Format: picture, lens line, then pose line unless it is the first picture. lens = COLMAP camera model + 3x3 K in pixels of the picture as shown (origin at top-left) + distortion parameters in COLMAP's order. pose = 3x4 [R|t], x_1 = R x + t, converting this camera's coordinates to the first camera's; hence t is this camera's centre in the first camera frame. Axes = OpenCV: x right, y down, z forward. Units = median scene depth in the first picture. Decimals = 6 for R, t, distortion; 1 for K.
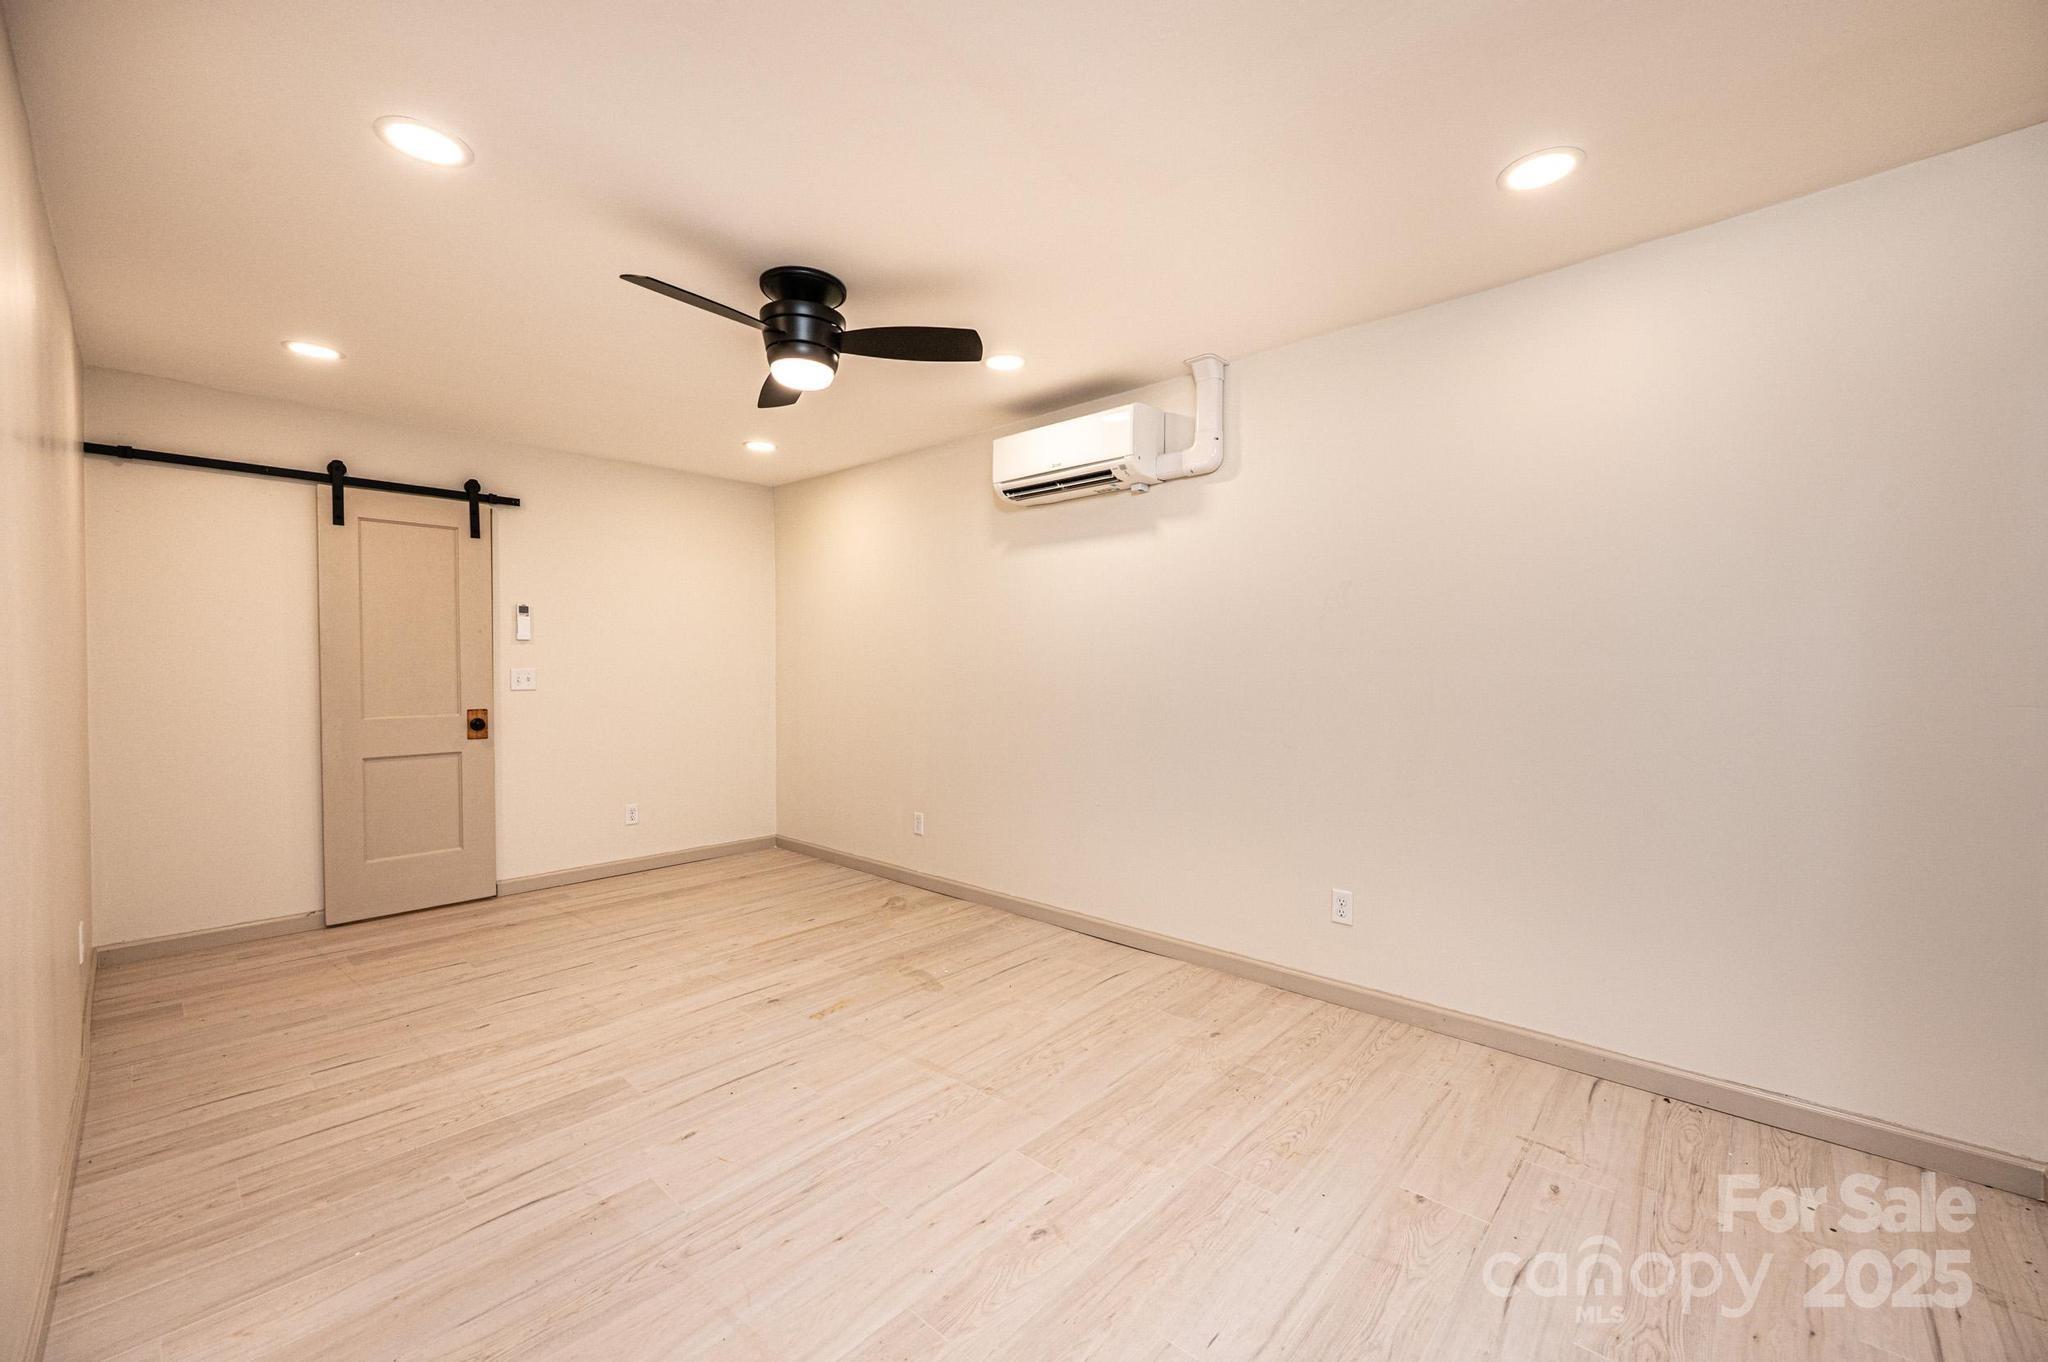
lens RADIAL K [[808.9, 0, 1025.1], [0, 808.9, 687.3], [0, 0, 1]] dist [-0.002890, -0.000069]
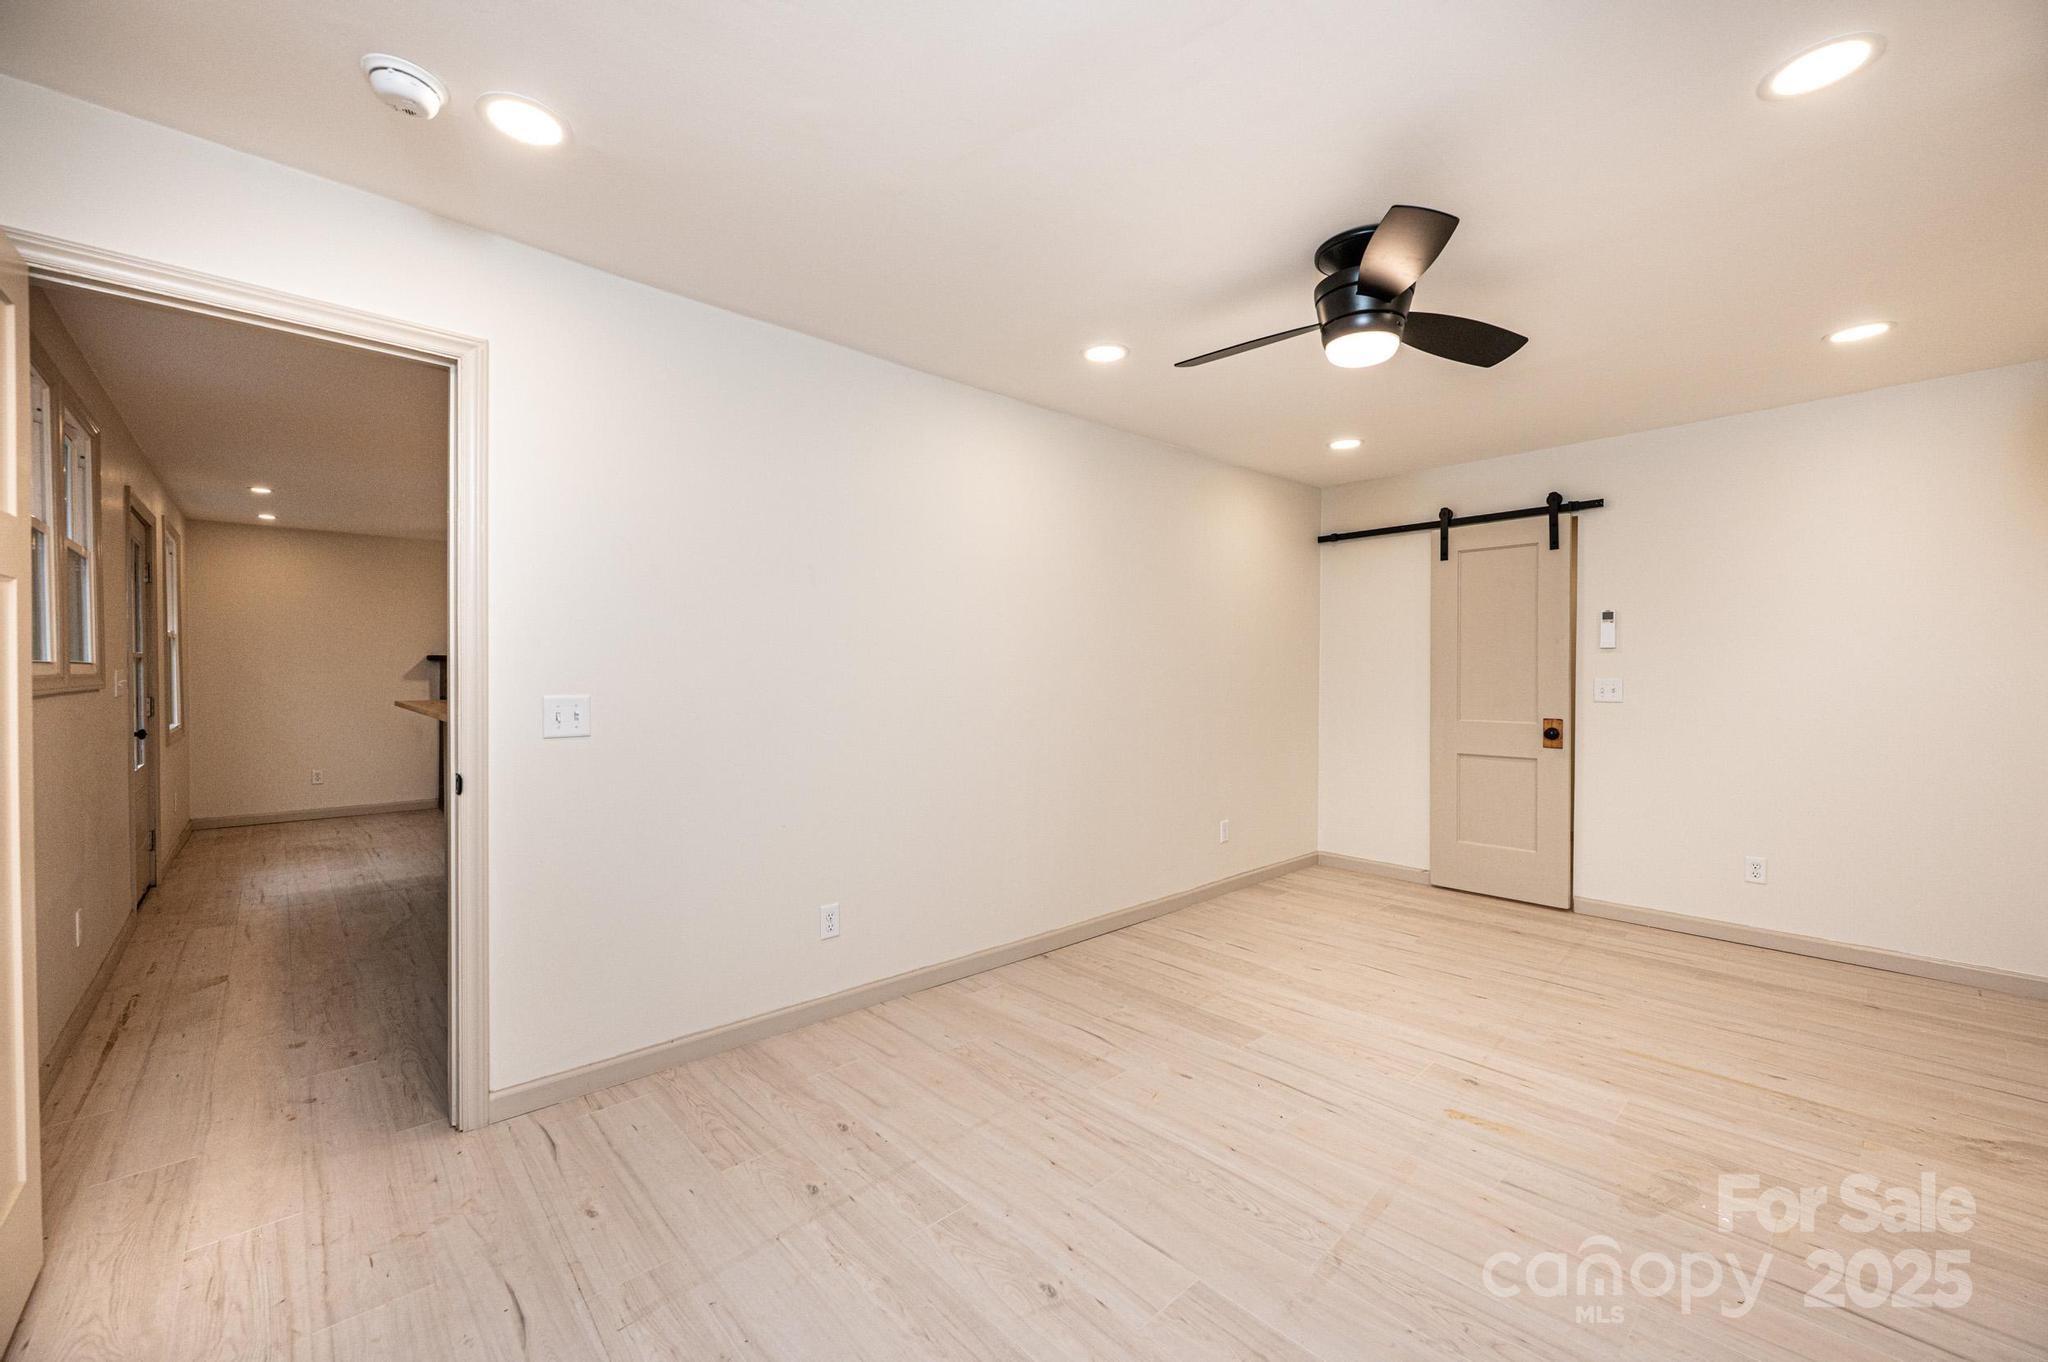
lens RADIAL K [[811.8, 0, 1024.0], [0, 811.8, 681.0], [0, 0, 1]] dist [-0.000436, -0.000133]
pose [[-0.080912, 0.010233, -0.996669, 0.474725], [-0.027393, 0.999547, 0.012486, -0.017669], [0.996345, 0.028312, -0.080595, 0.516823]]
